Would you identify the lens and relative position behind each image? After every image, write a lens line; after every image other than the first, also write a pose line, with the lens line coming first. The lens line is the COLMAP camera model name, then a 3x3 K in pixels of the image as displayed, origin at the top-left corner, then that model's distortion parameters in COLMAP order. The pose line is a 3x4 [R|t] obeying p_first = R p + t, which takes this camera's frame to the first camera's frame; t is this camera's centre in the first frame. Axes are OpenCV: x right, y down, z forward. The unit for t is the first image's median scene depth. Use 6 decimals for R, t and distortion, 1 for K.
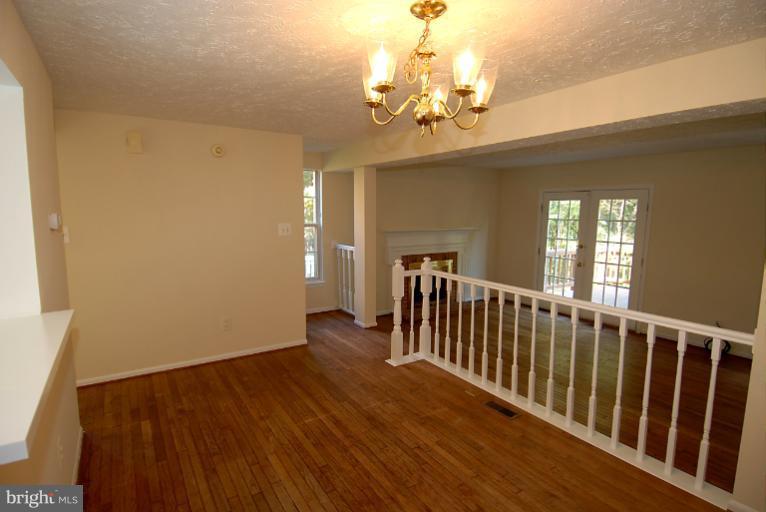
lens RADIAL K [[397.2, 0, 381.6], [0, 397.2, 259.9], [0, 0, 1]] dist [0.053509, -0.059433]
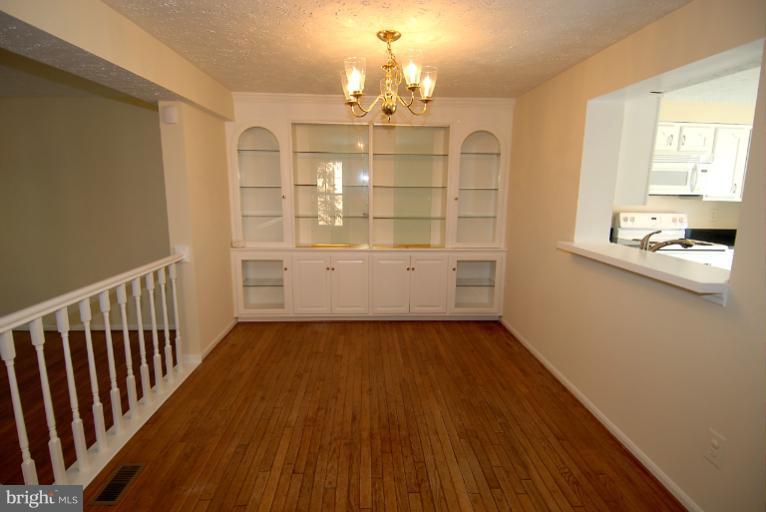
lens RADIAL K [[397.2, 0, 381.6], [0, 397.2, 259.9], [0, 0, 1]] dist [0.053509, -0.059433]
pose [[-0.861808, -0.113469, 0.494380, -0.372026], [0.043895, 0.954318, 0.295551, -0.149055], [-0.505331, 0.276409, -0.817459, 1.338998]]
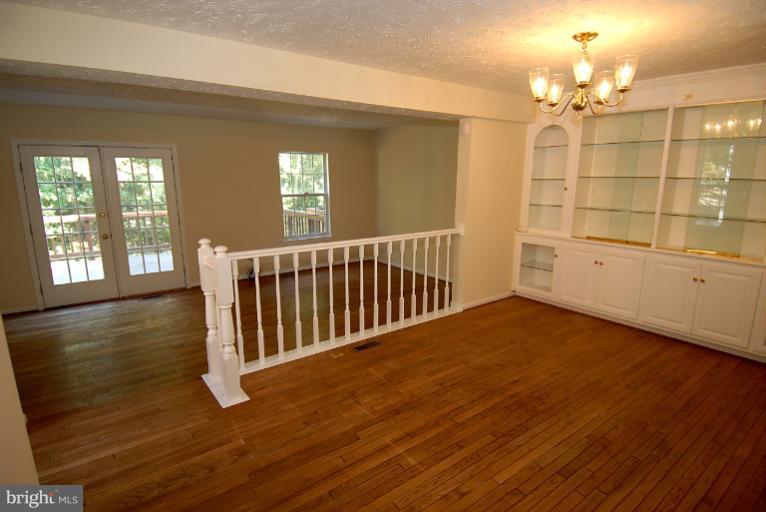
lens RADIAL K [[397.2, 0, 381.6], [0, 397.2, 259.9], [0, 0, 1]] dist [0.053509, -0.059433]
pose [[-0.058632, -0.219460, 0.973858, -0.839567], [0.127546, 0.965894, 0.225345, -0.128688], [-0.990098, 0.137424, -0.028641, 1.061130]]
